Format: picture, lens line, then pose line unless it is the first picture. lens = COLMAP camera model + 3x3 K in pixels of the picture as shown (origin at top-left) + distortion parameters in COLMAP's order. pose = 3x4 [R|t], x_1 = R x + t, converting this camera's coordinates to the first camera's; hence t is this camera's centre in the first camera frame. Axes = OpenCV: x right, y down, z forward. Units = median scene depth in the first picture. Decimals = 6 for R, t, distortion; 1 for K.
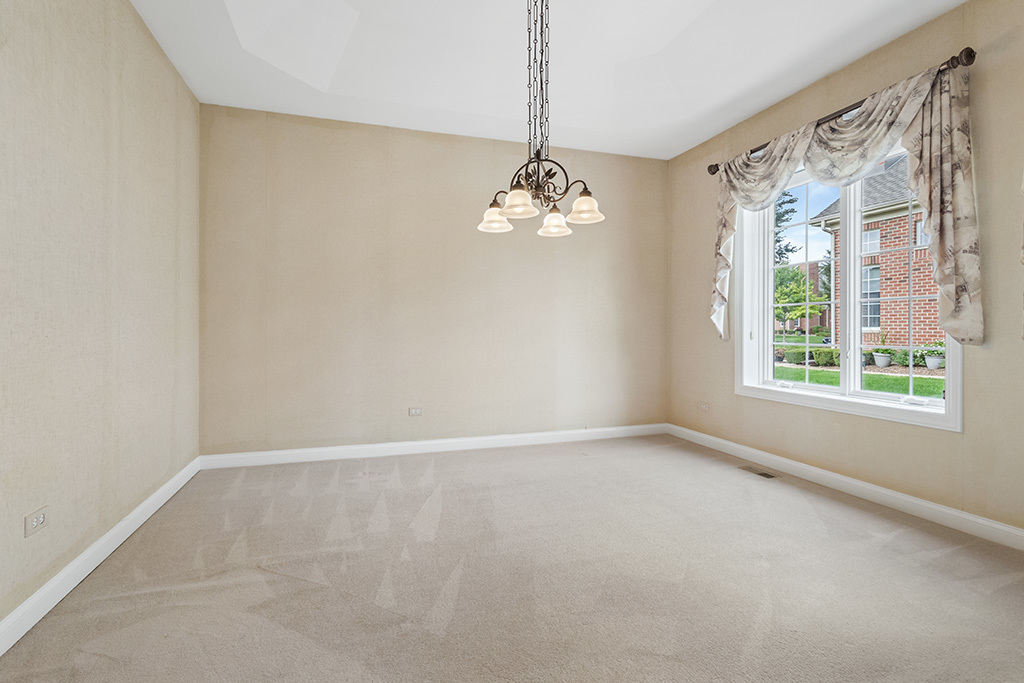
lens RADIAL K [[484.4, 0, 503.7], [0, 484.4, 327.9], [0, 0, 1]] dist [-0.005656, 0.002180]
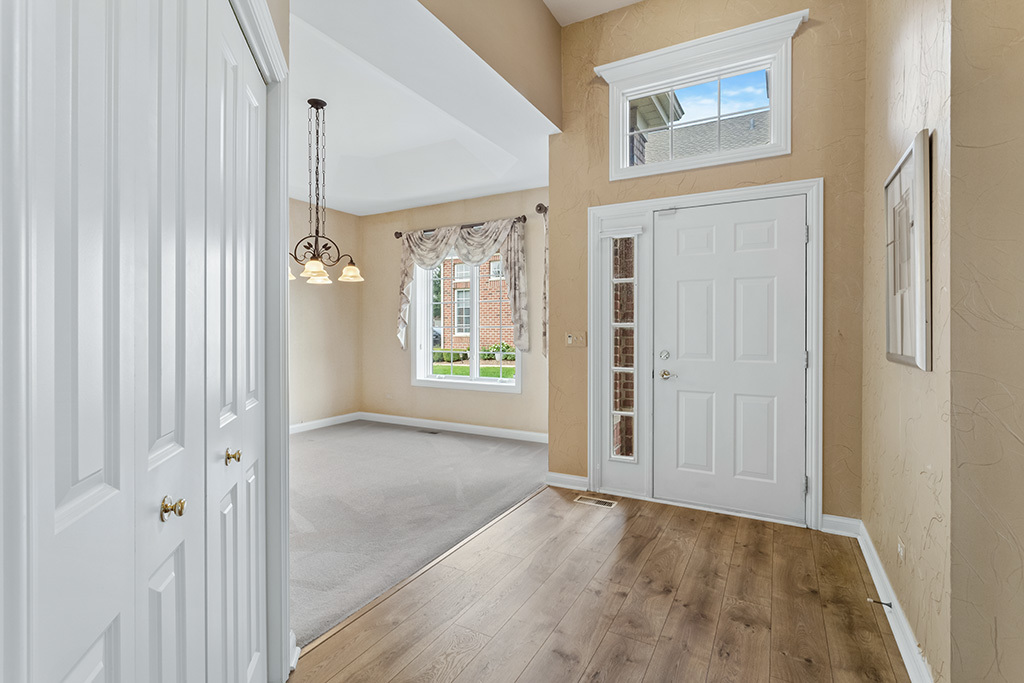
lens RADIAL K [[484.4, 0, 508.4], [0, 484.4, 335.4], [0, 0, 1]] dist [-0.005656, 0.002180]
pose [[0.725814, -0.009499, 0.687825, -0.454774], [-0.001063, 0.999888, 0.014931, -0.057079], [-0.687890, -0.011568, 0.725723, -0.413067]]
